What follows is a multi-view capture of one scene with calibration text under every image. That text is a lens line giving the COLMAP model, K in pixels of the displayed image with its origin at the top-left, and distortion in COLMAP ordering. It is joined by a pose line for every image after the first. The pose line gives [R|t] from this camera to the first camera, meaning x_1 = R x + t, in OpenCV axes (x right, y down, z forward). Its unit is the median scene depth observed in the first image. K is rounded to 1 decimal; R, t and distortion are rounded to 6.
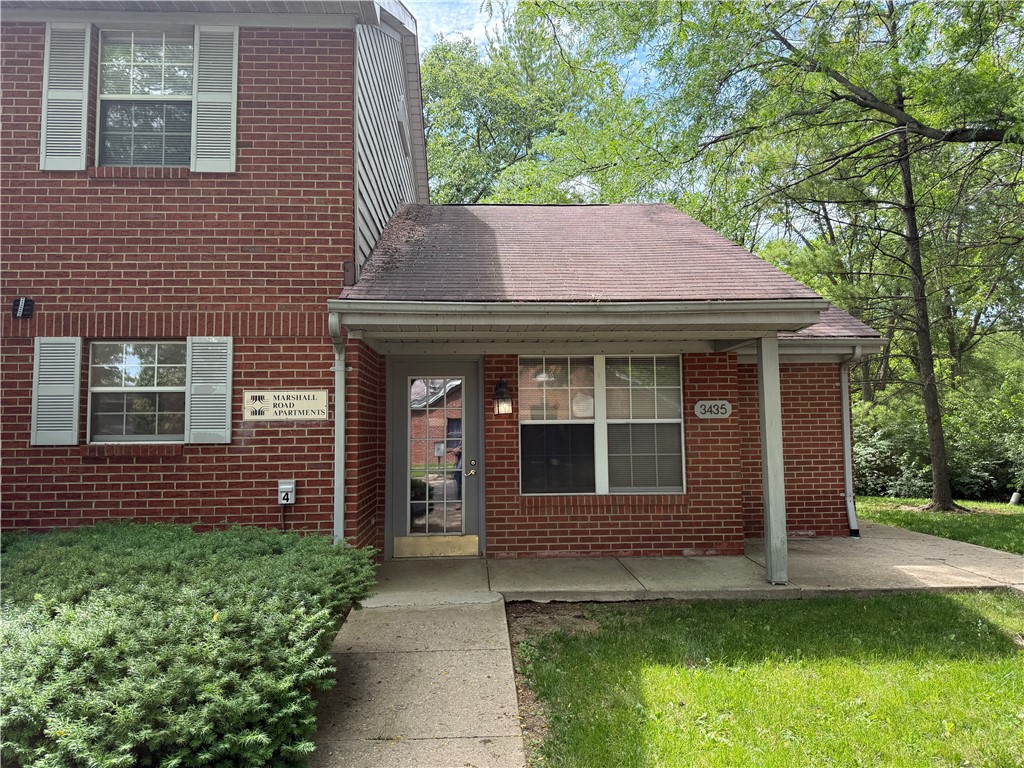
lens RADIAL K [[699.4, 0, 508.5], [0, 699.4, 386.1], [0, 0, 1]] dist [0.020083, -0.003449]
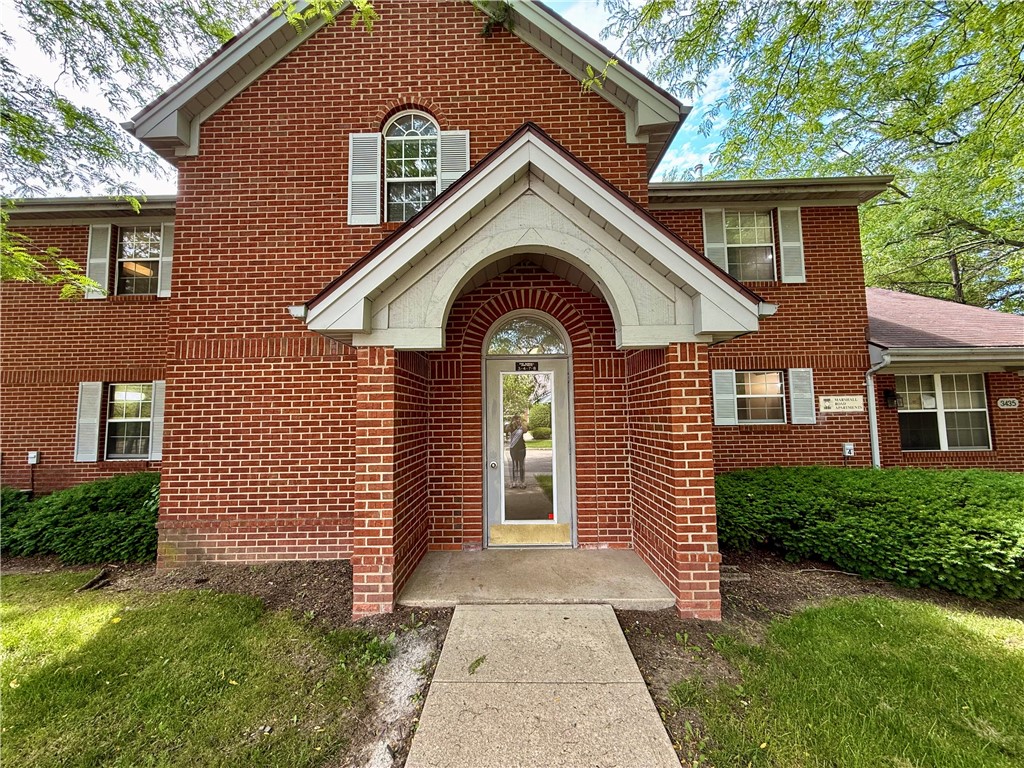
lens RADIAL K [[403.1, 0, 509.9], [0, 403.1, 382.4], [0, 0, 1]] dist [0.006903, -0.000641]
pose [[0.997941, -0.011707, -0.063063, -1.145755], [0.010903, 0.999855, -0.013075, -0.026000], [0.063207, 0.012361, 0.997924, -0.155055]]
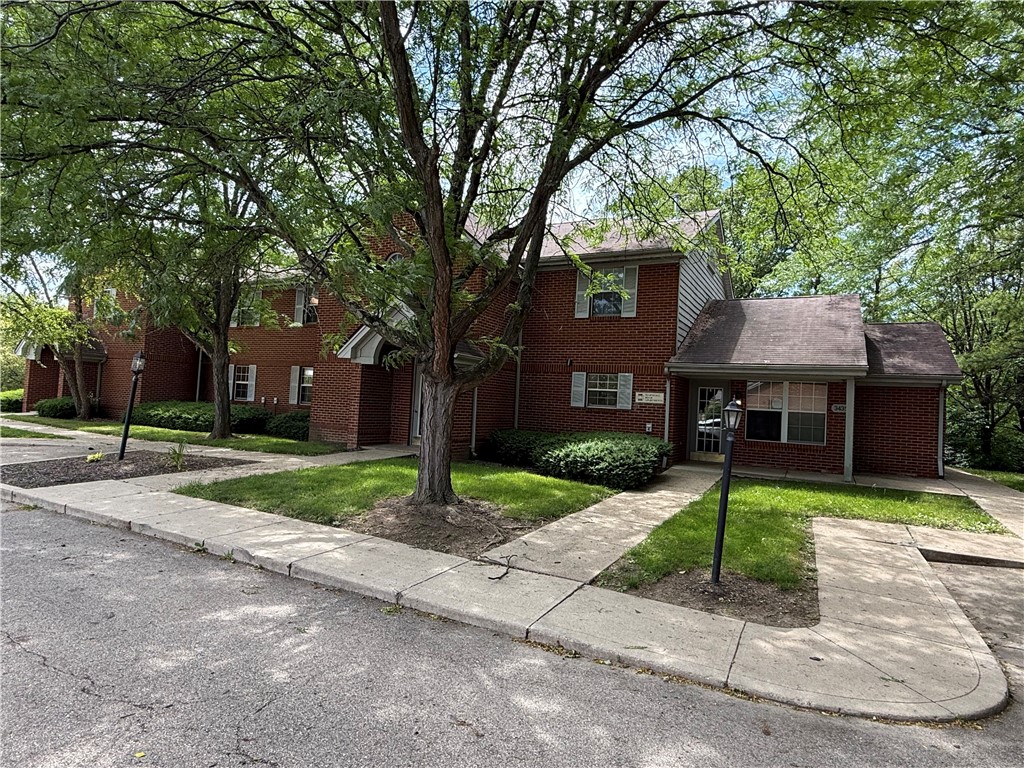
lens RADIAL K [[598.2, 0, 510.3], [0, 598.2, 378.9], [0, 0, 1]] dist [0.002317, -0.000570]
pose [[0.855219, 0.034334, -0.517129, 0.464370], [-0.026440, 0.999394, 0.022627, -0.091155], [0.517593, -0.005678, 0.855608, -1.409521]]
